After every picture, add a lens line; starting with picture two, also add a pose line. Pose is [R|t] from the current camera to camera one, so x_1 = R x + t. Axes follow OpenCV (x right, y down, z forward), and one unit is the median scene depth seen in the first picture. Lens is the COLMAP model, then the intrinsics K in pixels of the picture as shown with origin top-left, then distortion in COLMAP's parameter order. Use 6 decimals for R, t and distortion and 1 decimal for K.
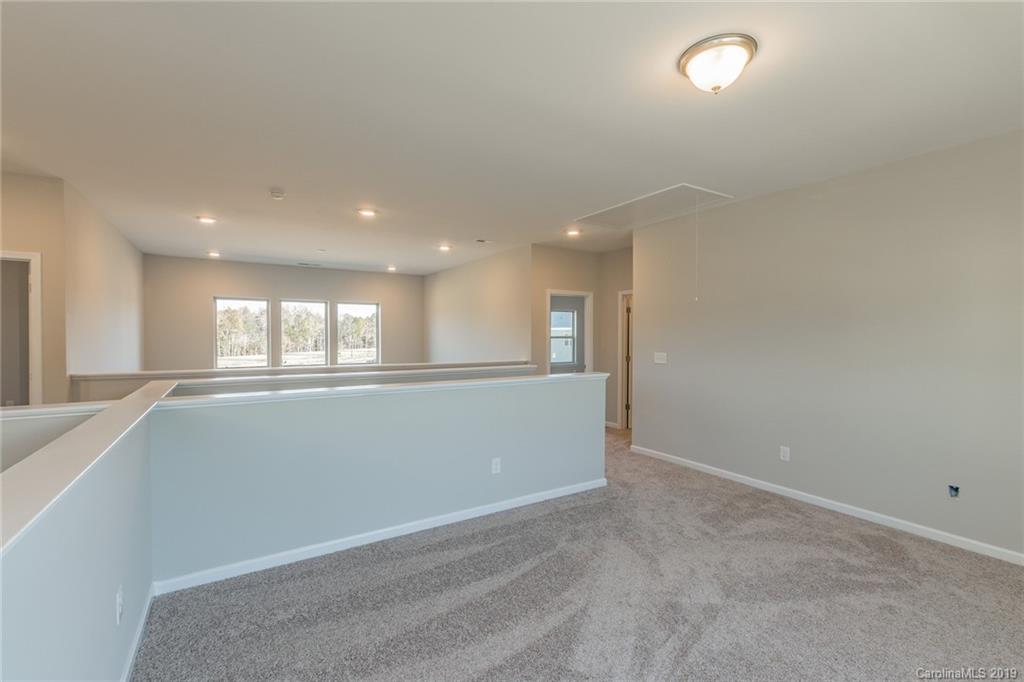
lens RADIAL K [[436.2, 0, 510.7], [0, 436.2, 340.5], [0, 0, 1]] dist [-0.000417, -0.000092]
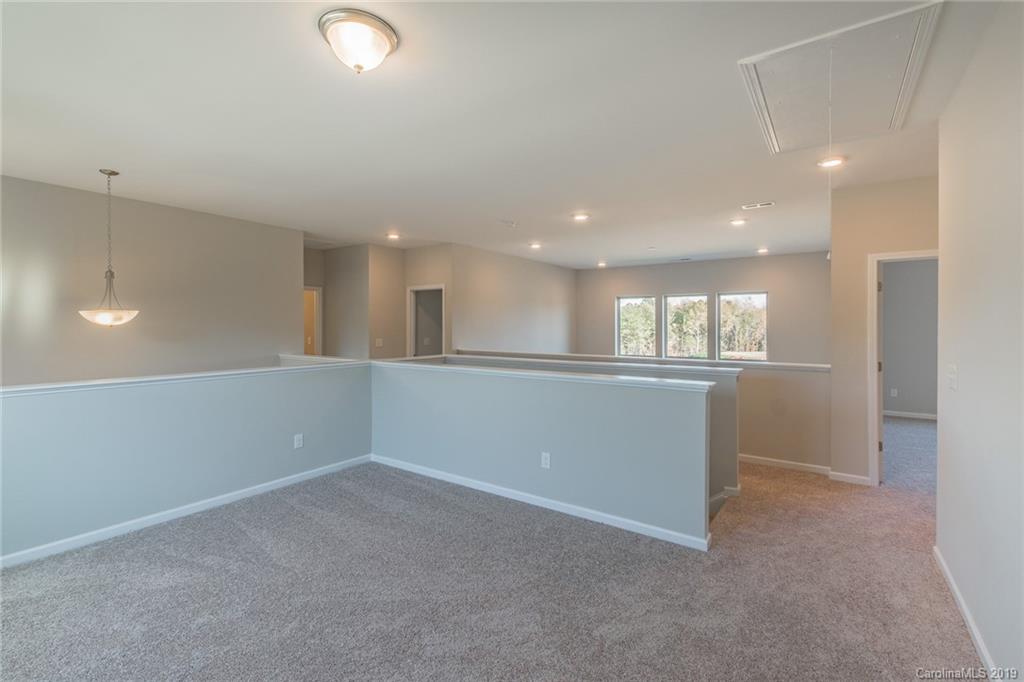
lens RADIAL K [[450.3, 0, 521.6], [0, 450.3, 332.3], [0, 0, 1]] dist [0.001618, -0.000315]
pose [[0.399407, 0.010454, -0.916714, 0.408106], [-0.014318, 0.999884, 0.005164, -0.002791], [0.916662, 0.011063, 0.399510, 0.252994]]
